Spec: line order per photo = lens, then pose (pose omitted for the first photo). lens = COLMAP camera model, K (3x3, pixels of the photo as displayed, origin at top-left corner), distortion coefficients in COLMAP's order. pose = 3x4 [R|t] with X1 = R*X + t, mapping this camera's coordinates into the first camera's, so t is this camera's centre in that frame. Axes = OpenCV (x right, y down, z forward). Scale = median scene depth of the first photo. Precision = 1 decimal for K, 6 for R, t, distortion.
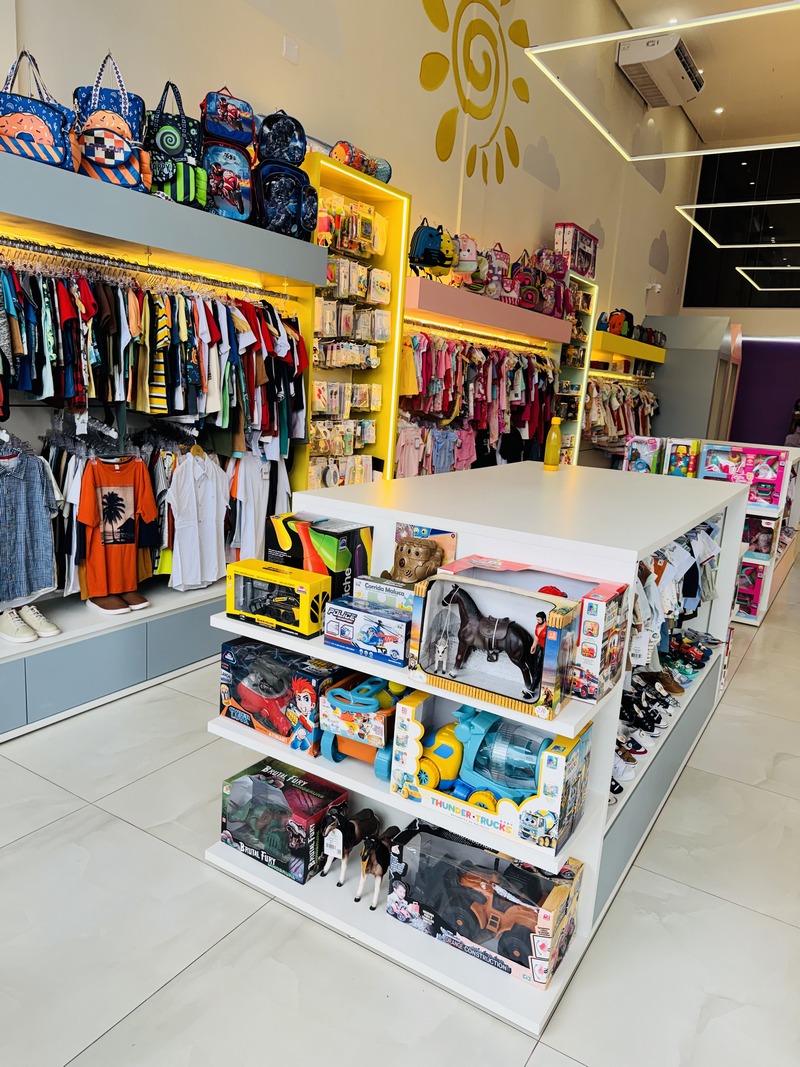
lens RADIAL K [[761.2, 0, 400.0], [0, 761.2, 533.5], [0, 0, 1]] dist [0.021960, -0.025425]
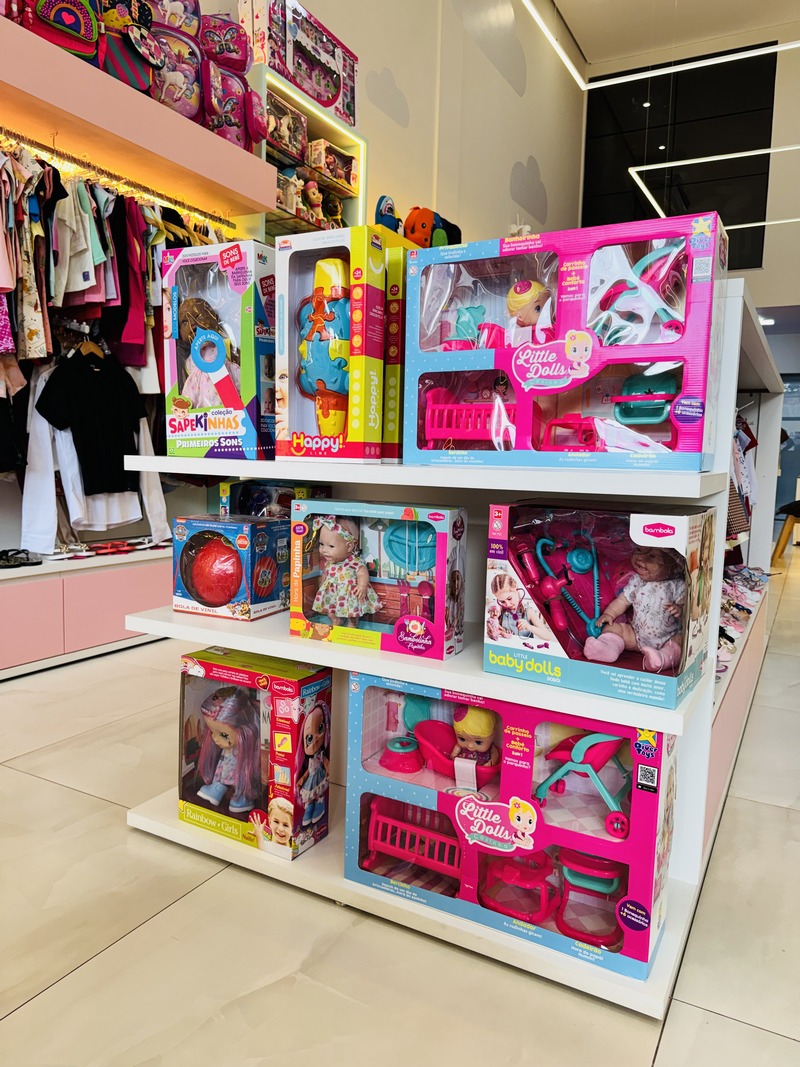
lens RADIAL K [[761.2, 0, 400.0], [0, 761.2, 533.5], [0, 0, 1]] dist [0.021960, -0.025425]
pose [[0.997985, -0.044516, 0.045216, 0.278563], [0.048677, 0.994237, -0.095520, 0.008492], [-0.040704, 0.097528, 0.994400, 0.542763]]
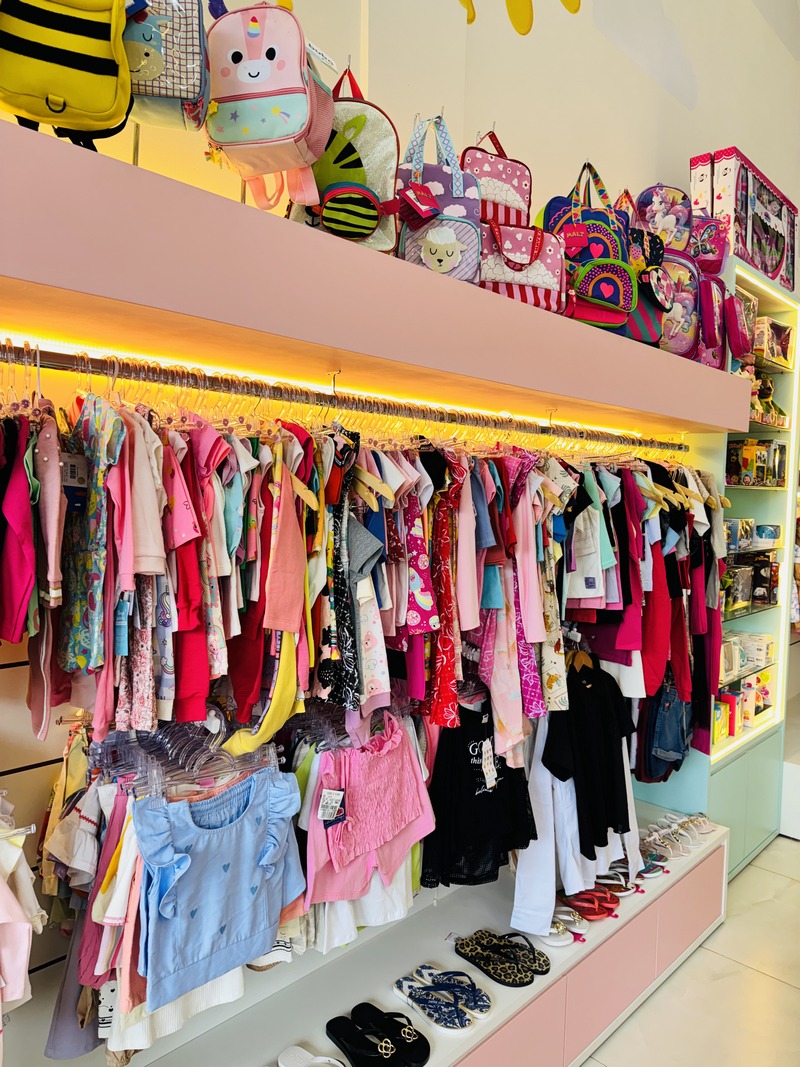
lens RADIAL K [[750.0, 0, 400.0], [0, 750.0, 533.5], [0, 0, 1]] dist [0.089949, -0.121806]
pose [[0.976953, -0.037960, -0.210052, 0.130719], [0.004212, 0.987297, -0.158832, -0.138888], [0.213413, 0.154287, 0.964702, 0.605613]]
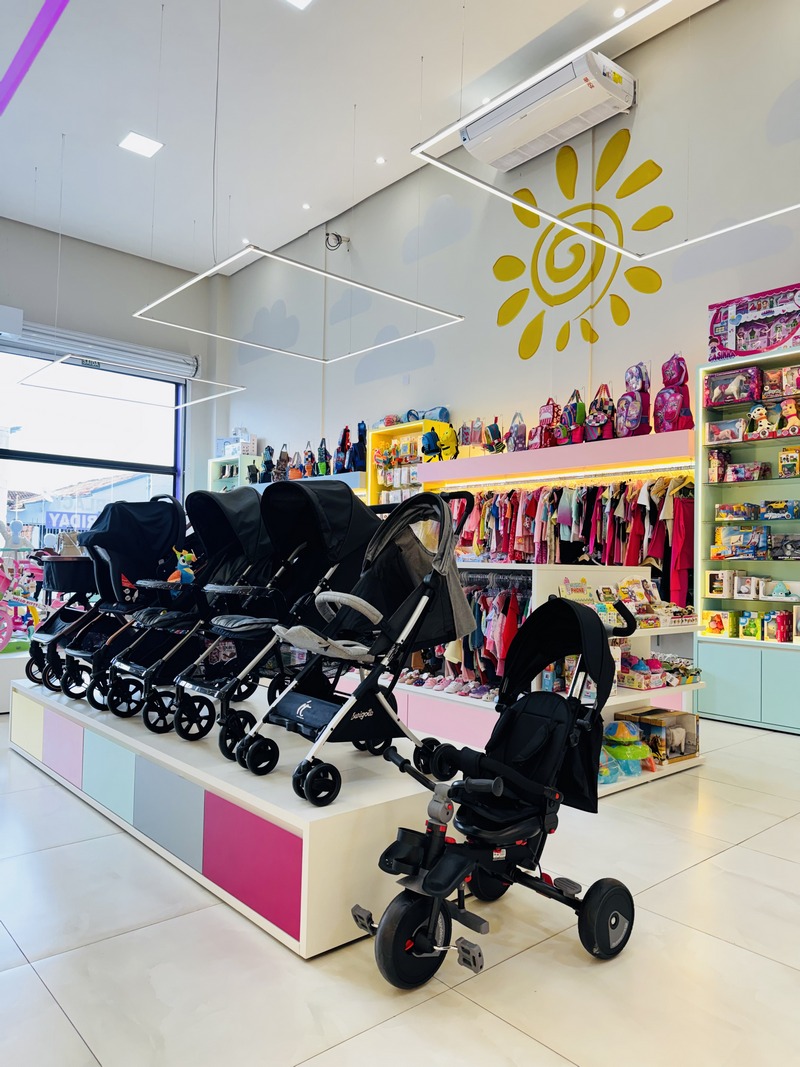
lens RADIAL K [[750.0, 0, 400.0], [0, 750.0, 533.5], [0, 0, 1]] dist [0.089949, -0.121806]
pose [[-0.292967, -0.110396, -0.949728, 1.043932], [-0.230125, 0.972253, -0.042027, -0.077068], [0.928016, 0.206243, -0.310243, 1.009358]]
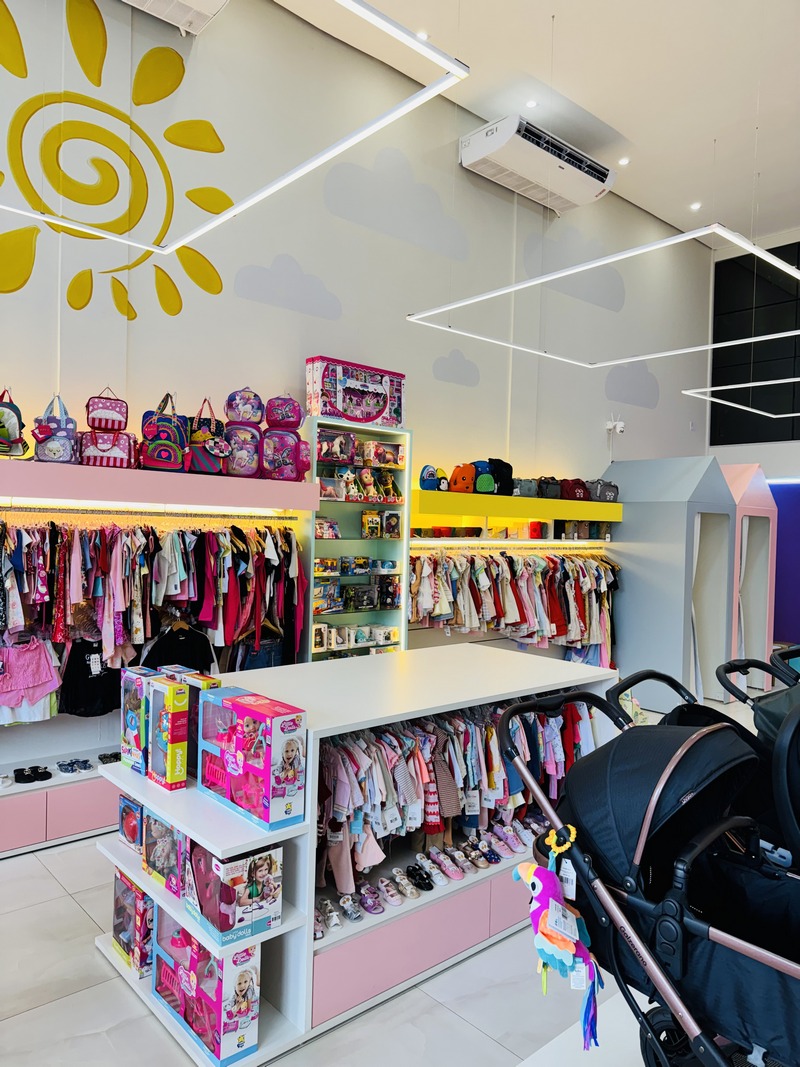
lens RADIAL K [[756.9, 0, 400.0], [0, 756.9, 533.5], [0, 0, 1]] dist [0.193281, -0.334037]
pose [[0.956981, -0.045568, -0.286549, 0.520446], [-0.015034, 0.978477, -0.205808, -0.079119], [0.289760, 0.201262, 0.935699, 0.349554]]
